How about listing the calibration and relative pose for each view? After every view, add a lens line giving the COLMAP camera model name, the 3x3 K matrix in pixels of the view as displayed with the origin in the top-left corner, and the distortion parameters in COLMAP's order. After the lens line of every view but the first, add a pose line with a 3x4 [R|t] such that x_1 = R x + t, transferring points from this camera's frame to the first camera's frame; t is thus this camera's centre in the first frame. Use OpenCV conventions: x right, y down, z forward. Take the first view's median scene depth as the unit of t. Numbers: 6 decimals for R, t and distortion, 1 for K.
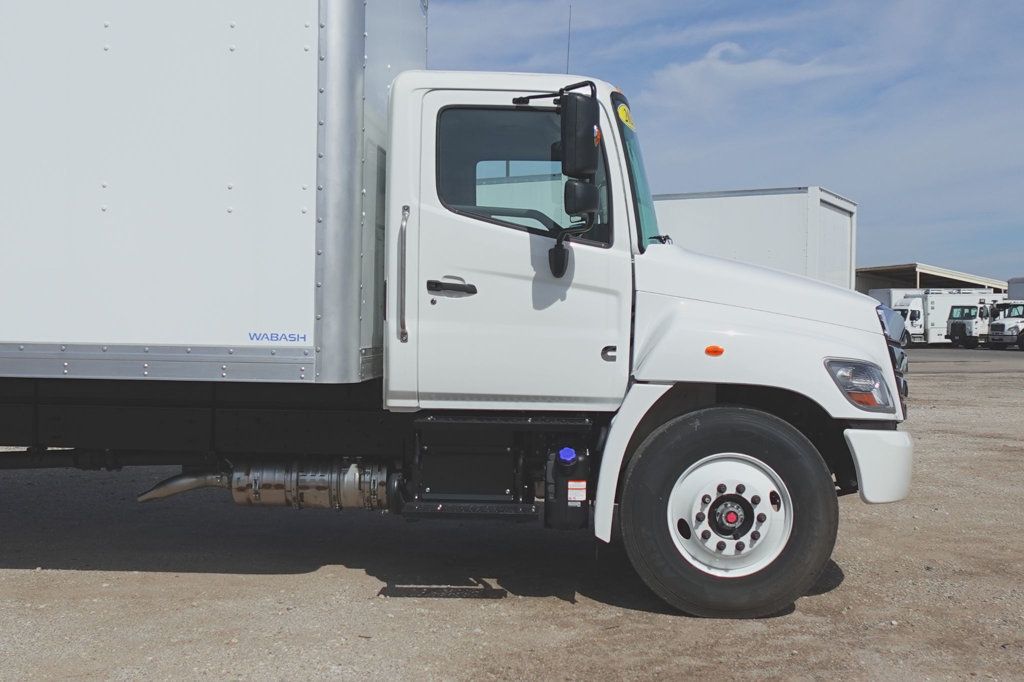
lens RADIAL K [[1128.2, 0, 516.3], [0, 1128.2, 338.0], [0, 0, 1]] dist [0.003522, 0.000000]
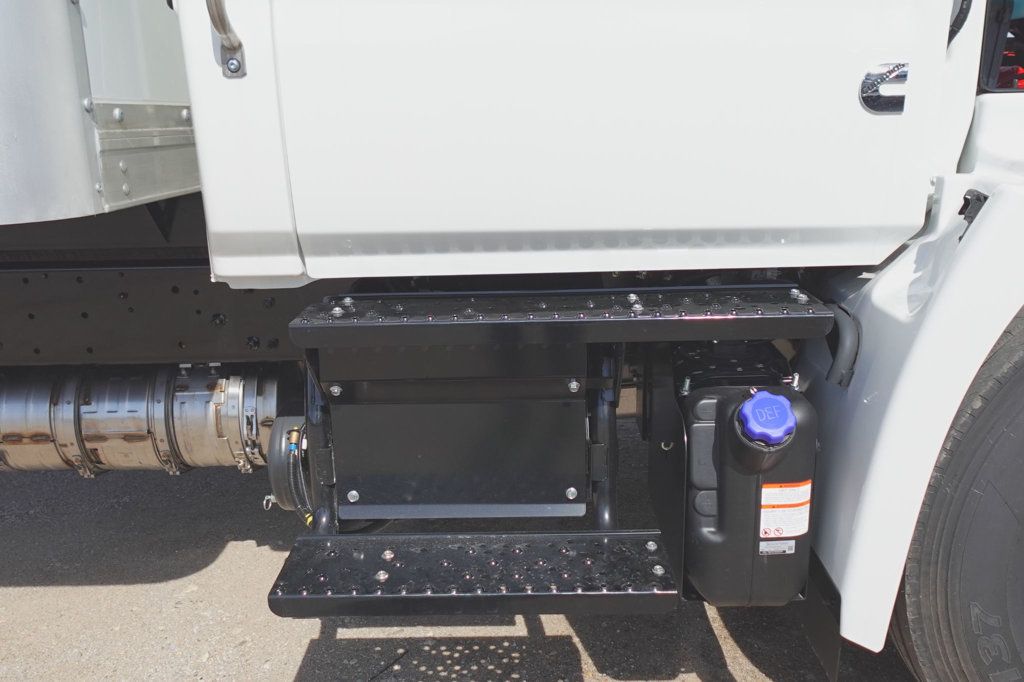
lens RADIAL K [[814.4, 0, 511.8], [0, 814.4, 334.5], [0, 0, 1]] dist [0.003605, 0.002329]
pose [[0.998397, -0.046221, 0.032652, -0.033220], [0.036822, 0.968728, 0.245376, 0.020335], [-0.042972, -0.243780, 0.968878, 0.756851]]
